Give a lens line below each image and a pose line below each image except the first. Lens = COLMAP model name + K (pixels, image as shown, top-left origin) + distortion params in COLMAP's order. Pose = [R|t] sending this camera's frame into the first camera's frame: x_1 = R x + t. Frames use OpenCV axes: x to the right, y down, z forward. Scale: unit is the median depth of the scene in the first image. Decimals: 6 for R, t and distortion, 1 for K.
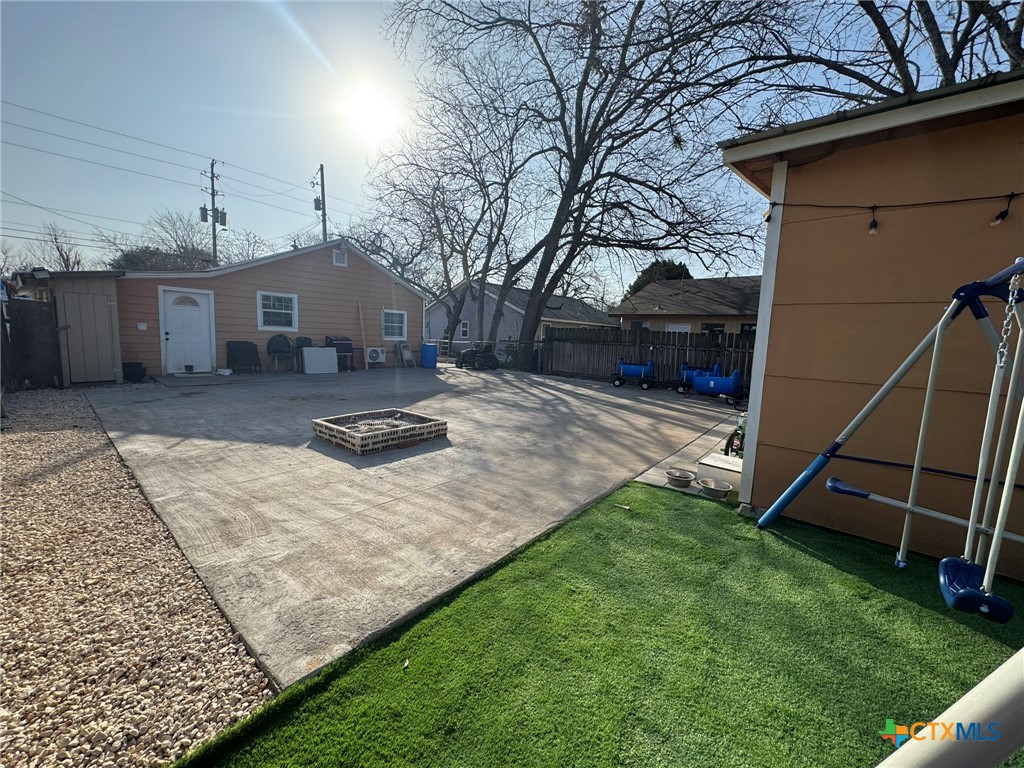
lens RADIAL K [[405.4, 0, 511.0], [0, 405.4, 385.7], [0, 0, 1]] dist [-0.003404, 0.001219]
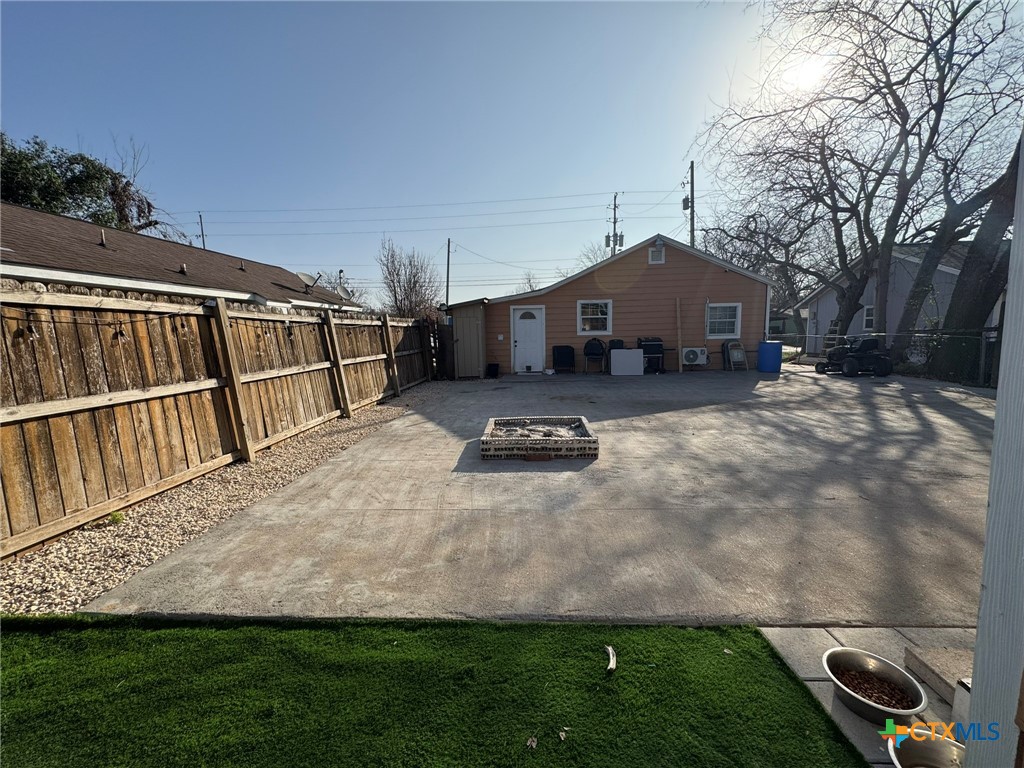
lens RADIAL K [[405.4, 0, 512.1], [0, 405.4, 385.2], [0, 0, 1]] dist [-0.003404, 0.001219]
pose [[0.591140, 0.045719, -0.805272, 0.389676], [-0.049433, 0.998569, 0.020405, -0.026626], [0.805053, 0.027744, 0.592554, 0.398110]]
